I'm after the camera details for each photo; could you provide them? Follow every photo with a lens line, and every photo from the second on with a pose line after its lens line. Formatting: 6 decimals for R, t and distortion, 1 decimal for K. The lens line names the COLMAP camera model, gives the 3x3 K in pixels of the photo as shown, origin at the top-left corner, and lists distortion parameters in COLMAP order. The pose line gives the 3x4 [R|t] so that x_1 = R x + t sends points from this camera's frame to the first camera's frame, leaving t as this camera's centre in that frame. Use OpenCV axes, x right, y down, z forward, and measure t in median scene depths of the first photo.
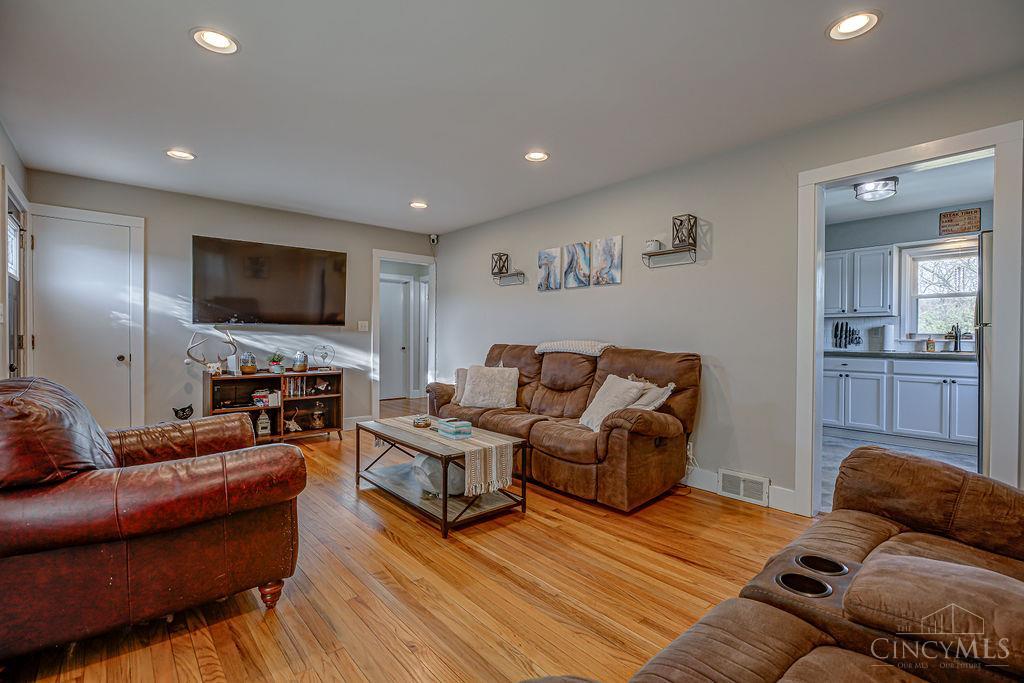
lens RADIAL K [[466.9, 0, 513.7], [0, 466.9, 339.4], [0, 0, 1]] dist [-0.003337, -0.000060]
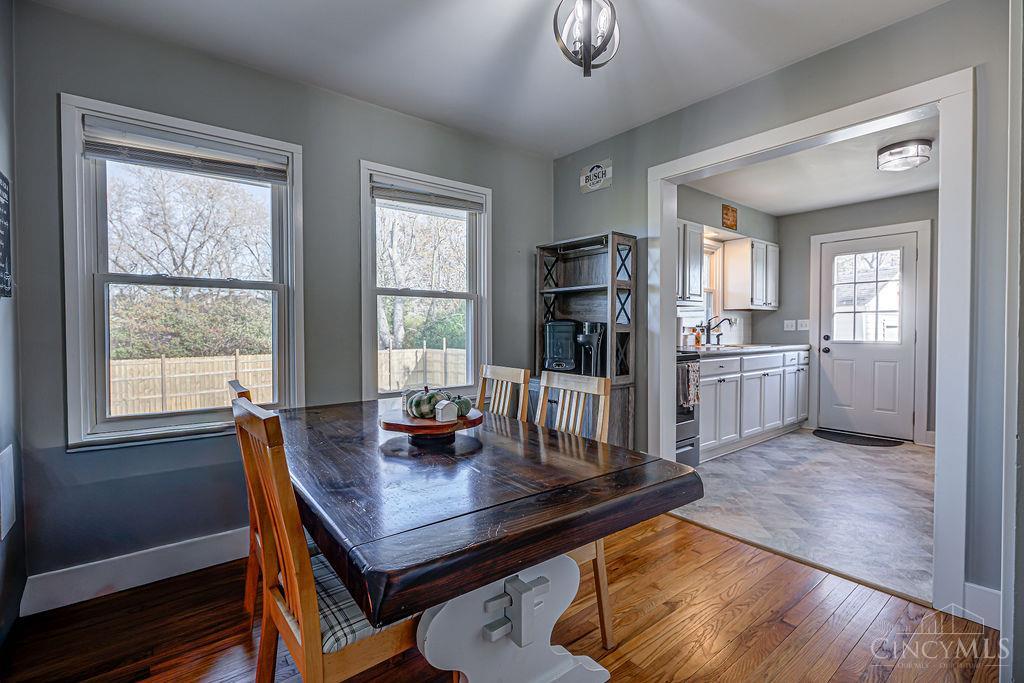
lens RADIAL K [[466.9, 0, 513.7], [0, 466.9, 339.4], [0, 0, 1]] dist [-0.003337, -0.000060]
pose [[0.038721, -0.029671, 0.998809, -0.085009], [0.008715, 0.999531, 0.029355, -0.018020], [-0.999212, 0.007568, 0.038962, 1.349273]]
